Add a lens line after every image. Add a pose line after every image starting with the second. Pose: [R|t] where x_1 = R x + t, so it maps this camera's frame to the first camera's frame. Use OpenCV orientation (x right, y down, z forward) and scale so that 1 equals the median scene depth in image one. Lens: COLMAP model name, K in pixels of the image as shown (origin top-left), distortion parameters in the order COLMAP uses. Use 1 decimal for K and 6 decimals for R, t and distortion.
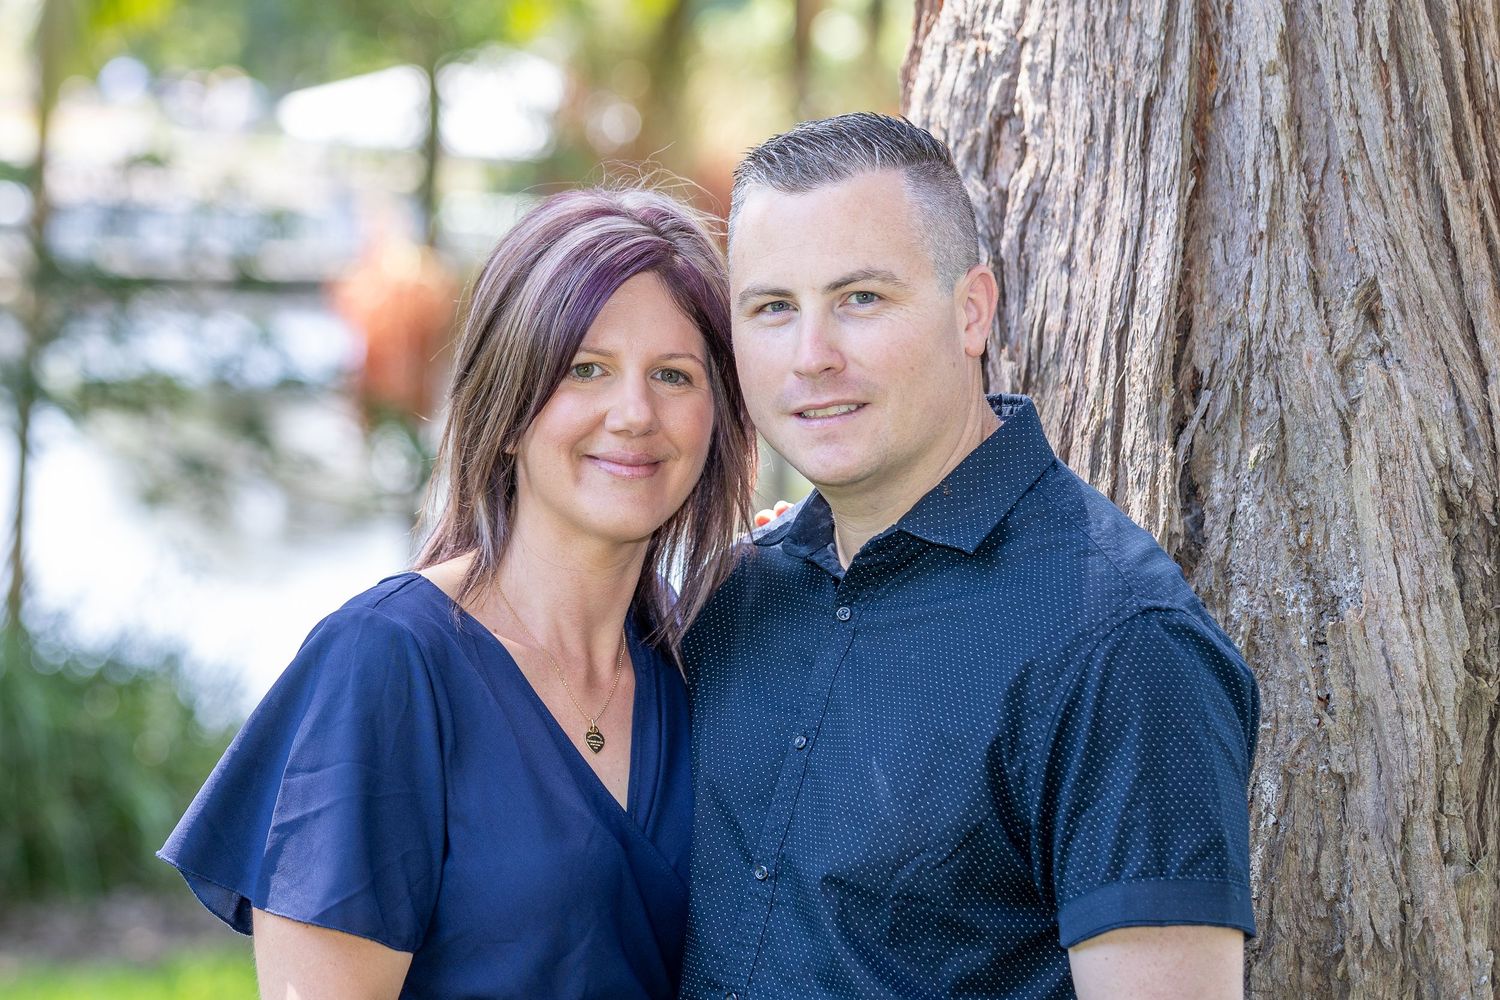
lens RADIAL K [[4290.9, 0, 750.1], [0, 4290.9, 500.0], [0, 0, 1]] dist [-0.019564, 0.000000]
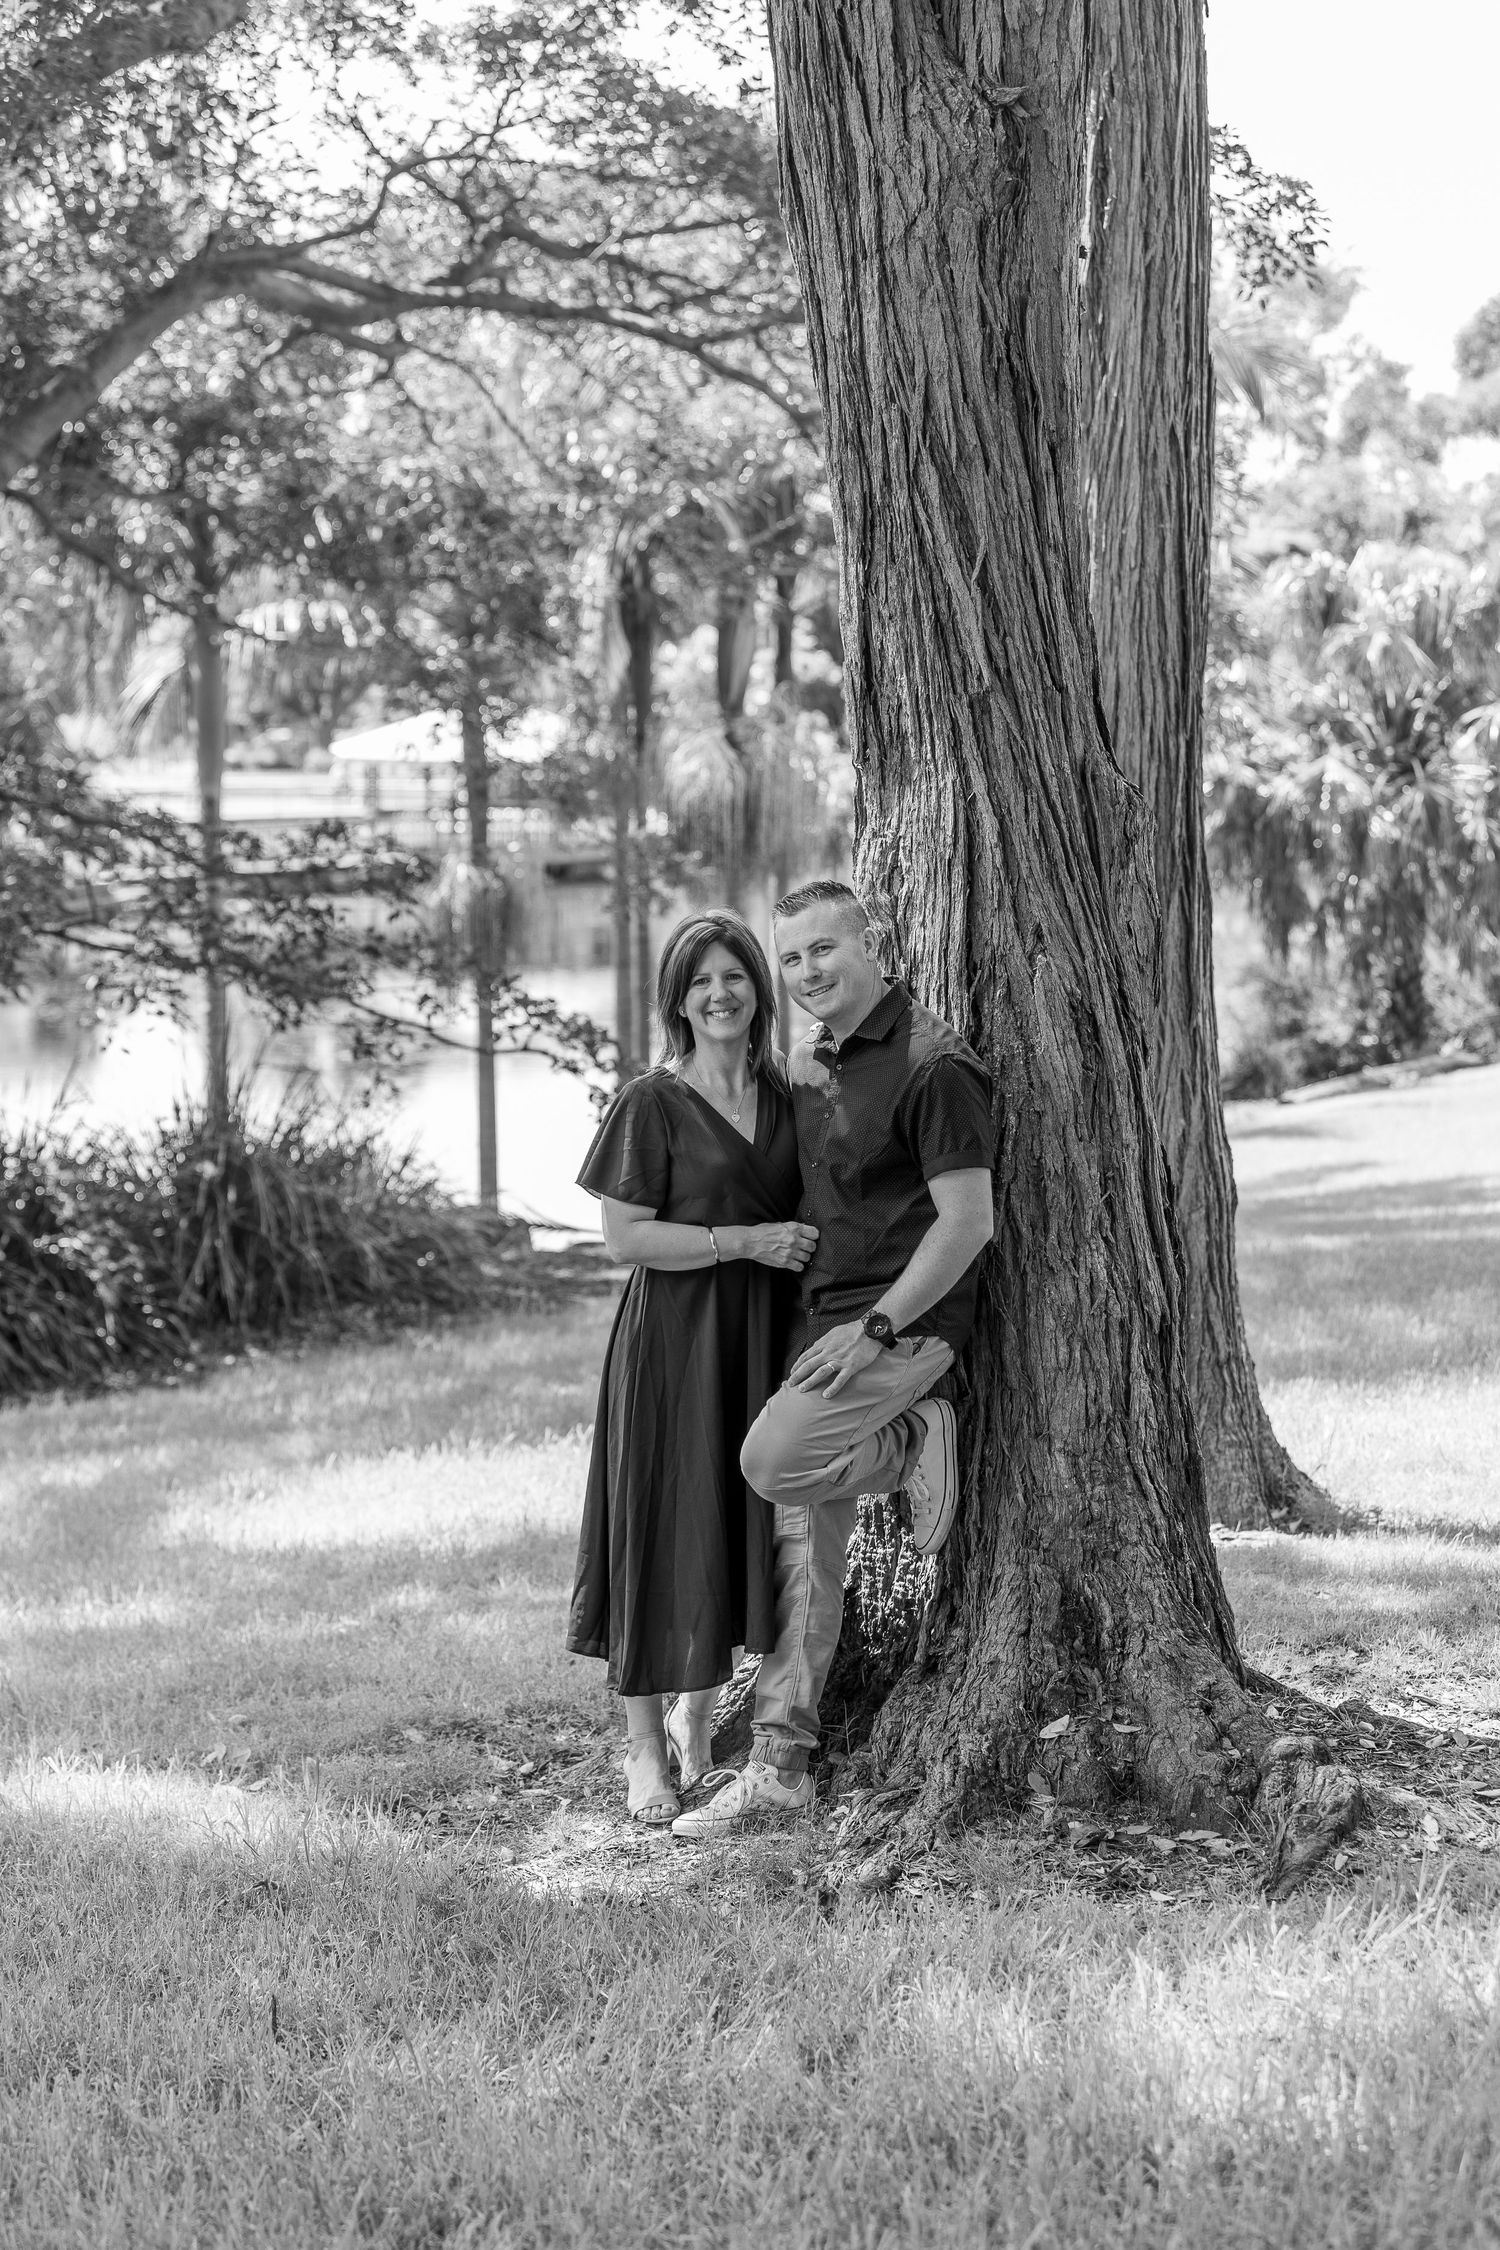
lens RADIAL K [[4507.6, 0, 750.2], [0, 4507.6, 1124.8], [0, 0, 1]] dist [0.002865, 0.000000]
pose [[0.995840, -0.070760, 0.057405, -0.198485], [0.067177, 0.995806, 0.062107, -0.111631], [-0.061559, -0.057992, 0.996417, -1.749256]]
